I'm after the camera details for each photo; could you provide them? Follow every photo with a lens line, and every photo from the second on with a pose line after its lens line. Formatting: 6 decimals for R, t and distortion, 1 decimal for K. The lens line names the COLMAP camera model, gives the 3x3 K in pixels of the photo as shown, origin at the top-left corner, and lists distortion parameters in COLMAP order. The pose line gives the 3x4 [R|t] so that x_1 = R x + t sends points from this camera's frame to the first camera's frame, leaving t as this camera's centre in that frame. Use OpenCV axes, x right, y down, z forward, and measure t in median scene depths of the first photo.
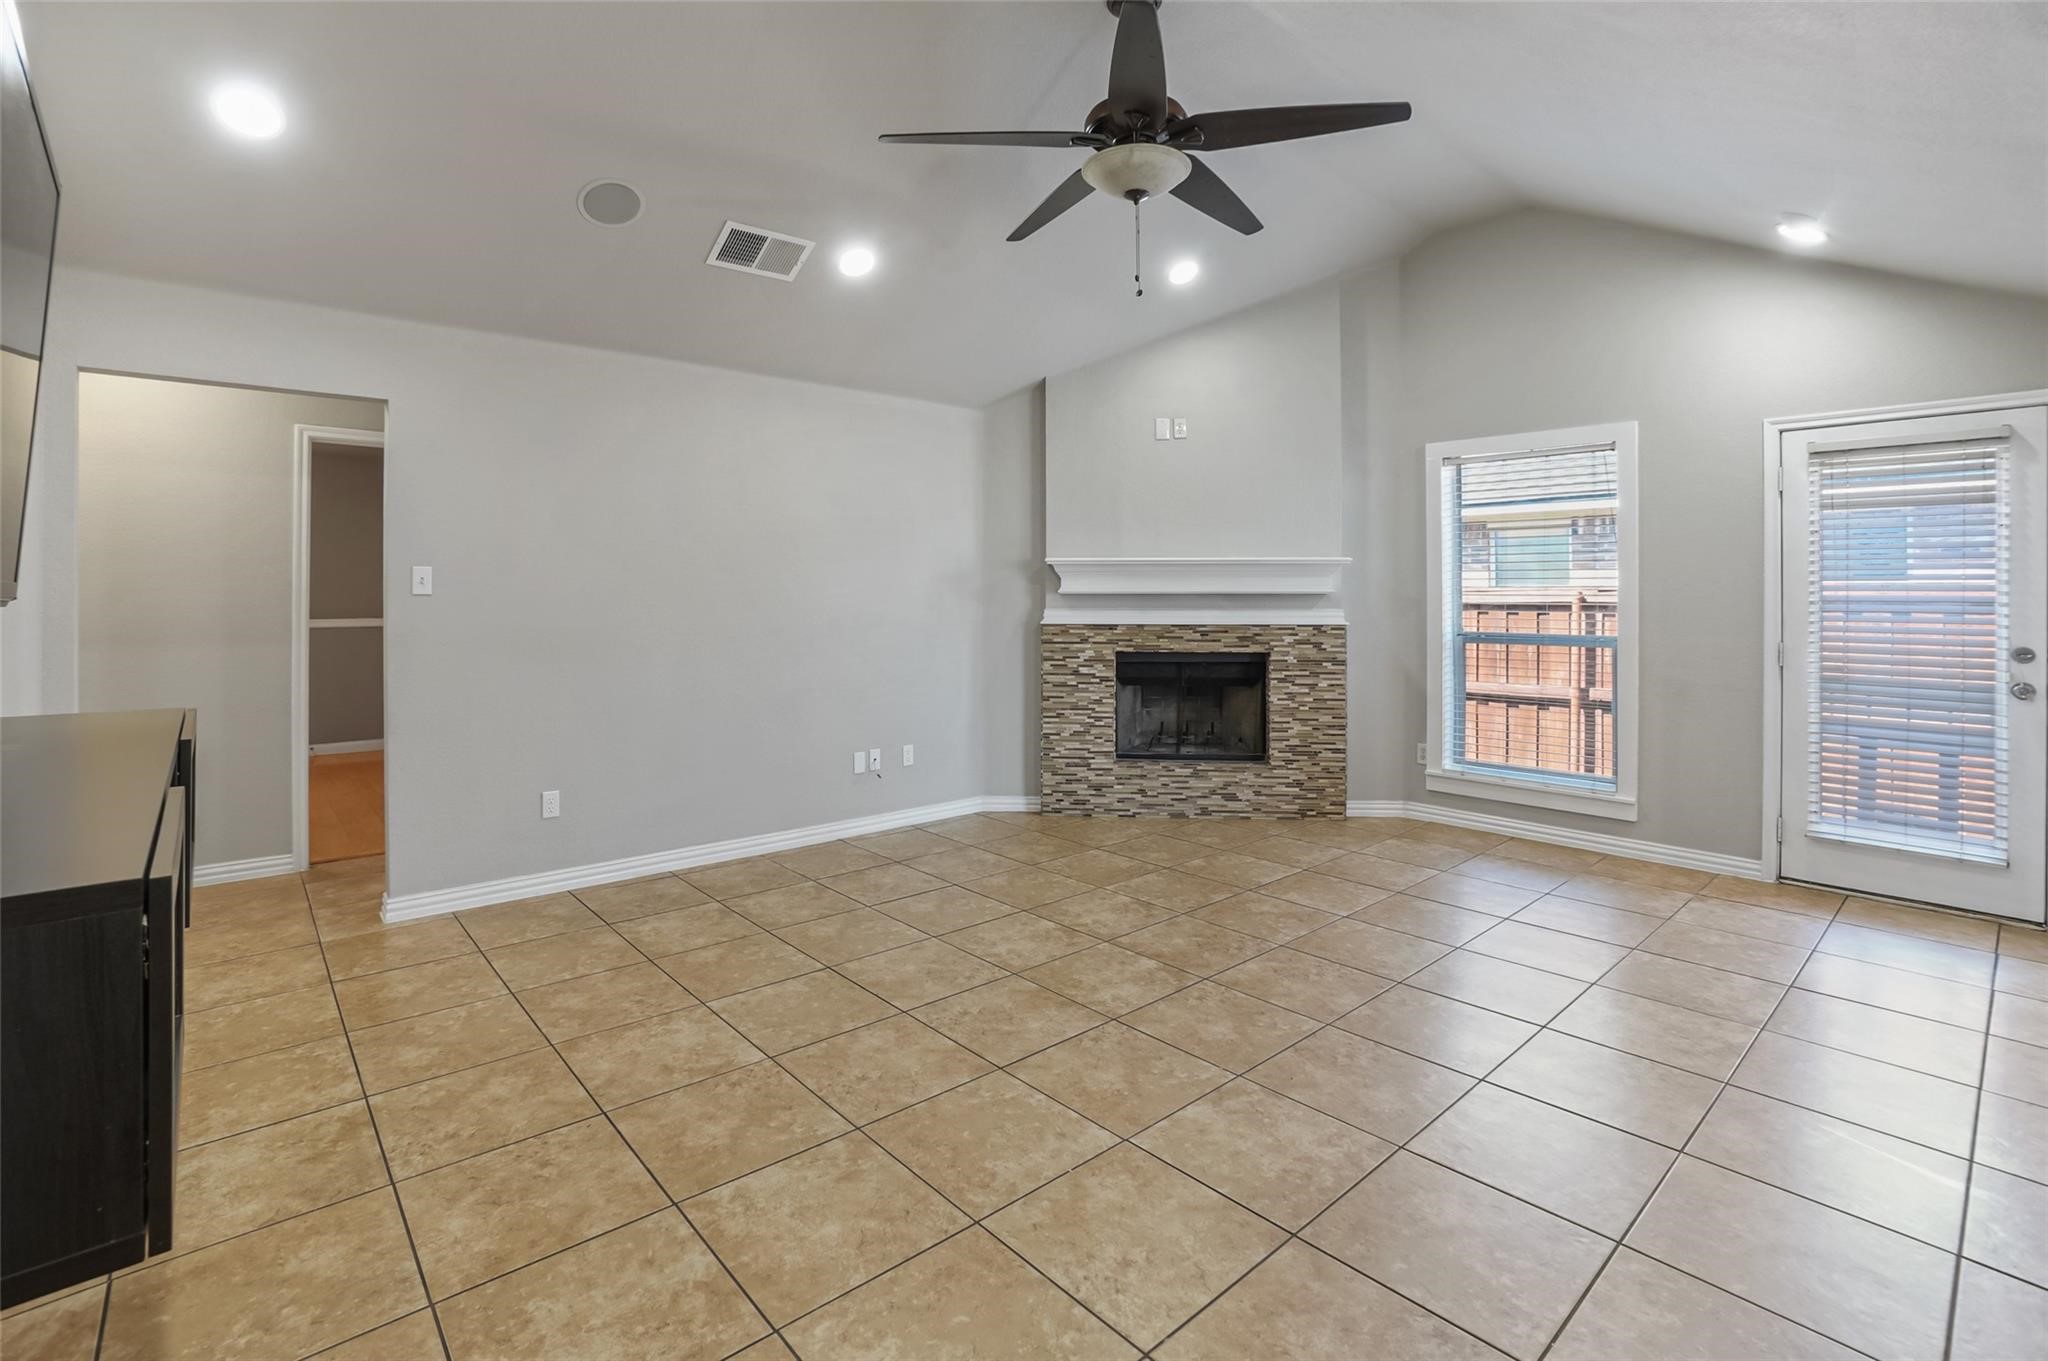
lens RADIAL K [[938.2, 0, 1003.3], [0, 938.2, 592.3], [0, 0, 1]] dist [-0.055366, 0.013842]
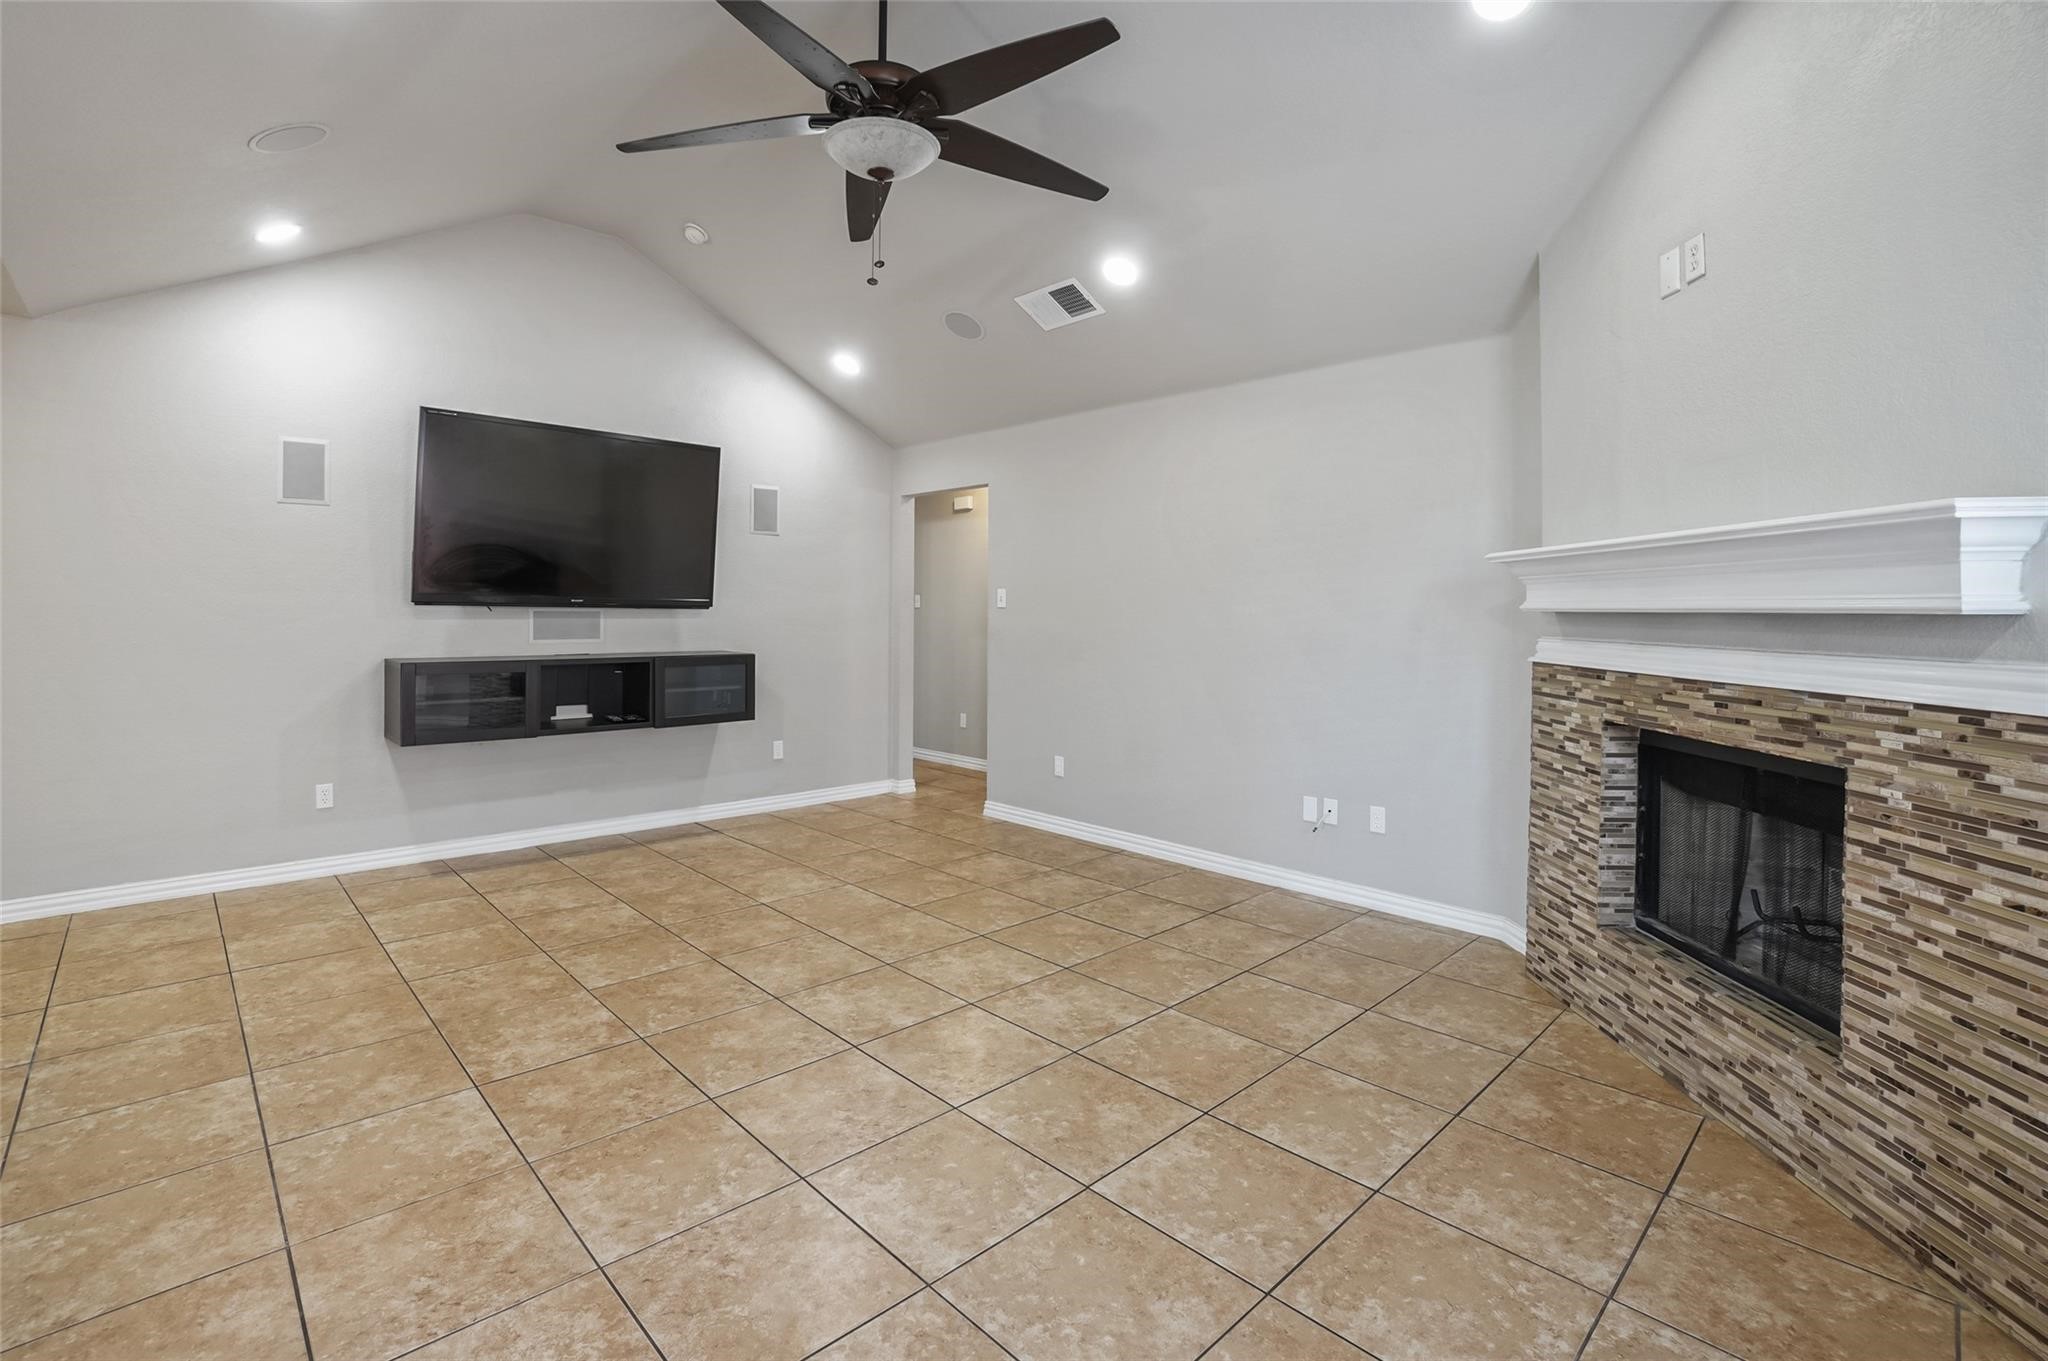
lens RADIAL K [[938.2, 0, 1004.5], [0, 938.2, 622.9], [0, 0, 1]] dist [-0.055366, 0.013842]
pose [[0.044347, 0.016120, -0.998886, 0.666561], [-0.007437, 0.999847, 0.015805, 0.002178], [0.998989, 0.006727, 0.044460, 0.677327]]
